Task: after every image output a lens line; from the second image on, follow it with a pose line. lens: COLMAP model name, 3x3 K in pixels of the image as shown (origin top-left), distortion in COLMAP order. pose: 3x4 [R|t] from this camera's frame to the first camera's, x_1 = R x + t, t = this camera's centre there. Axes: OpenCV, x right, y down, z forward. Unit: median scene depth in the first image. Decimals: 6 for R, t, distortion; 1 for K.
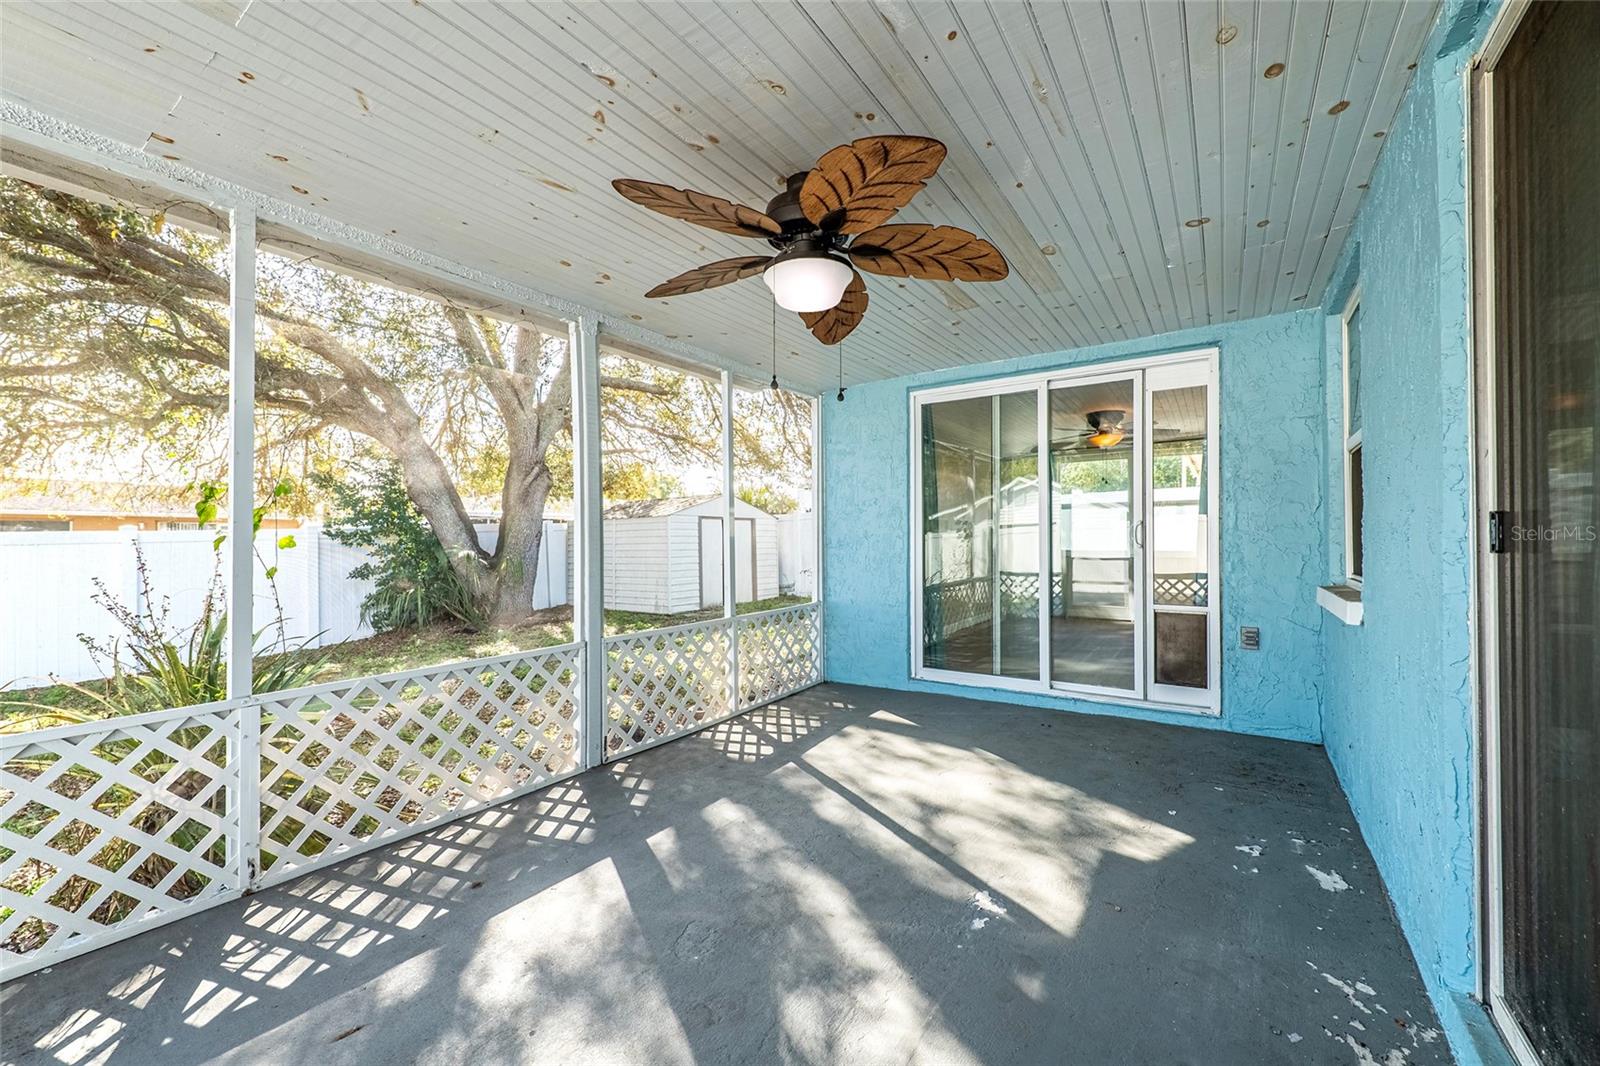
lens RADIAL K [[635.0, 0, 790.3], [0, 635.0, 534.8], [0, 0, 1]] dist [0.003329, -0.002082]
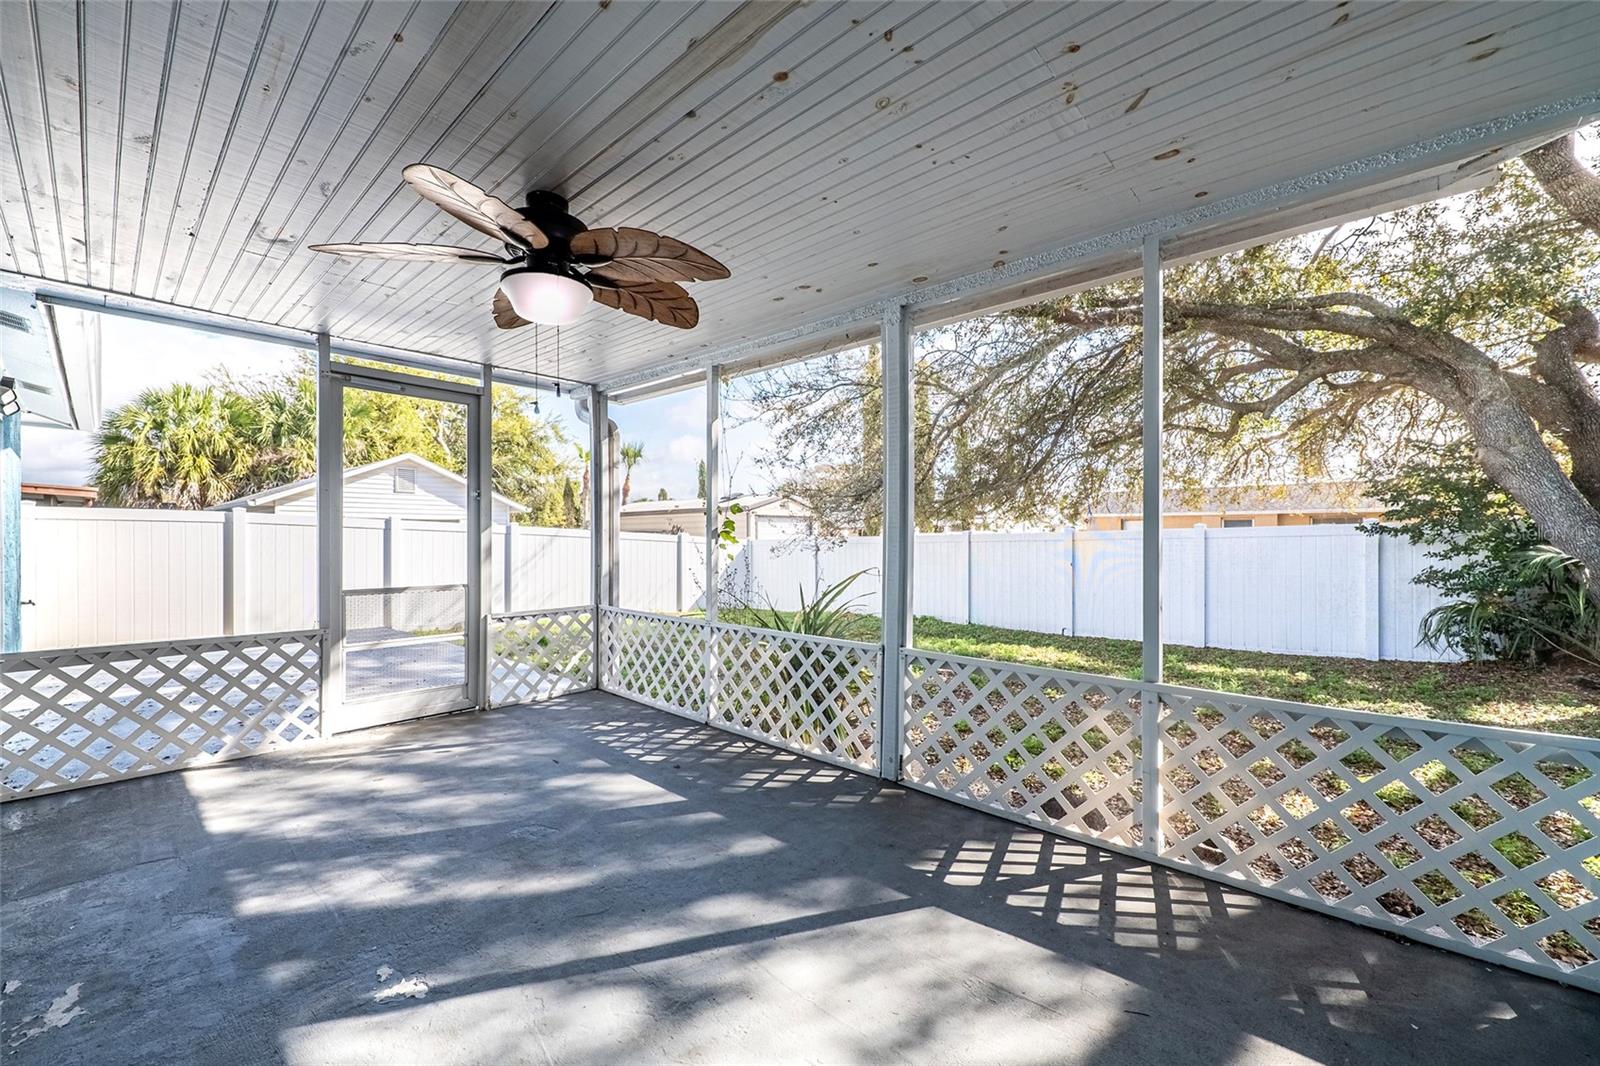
lens RADIAL K [[635.0, 0, 793.0], [0, 635.0, 529.5], [0, 0, 1]] dist [0.003329, -0.002082]
pose [[-0.134160, -0.005758, -0.990943, 0.766438], [0.003387, 0.999975, -0.006269, -0.007172], [0.990954, -0.004197, -0.134137, 1.146124]]
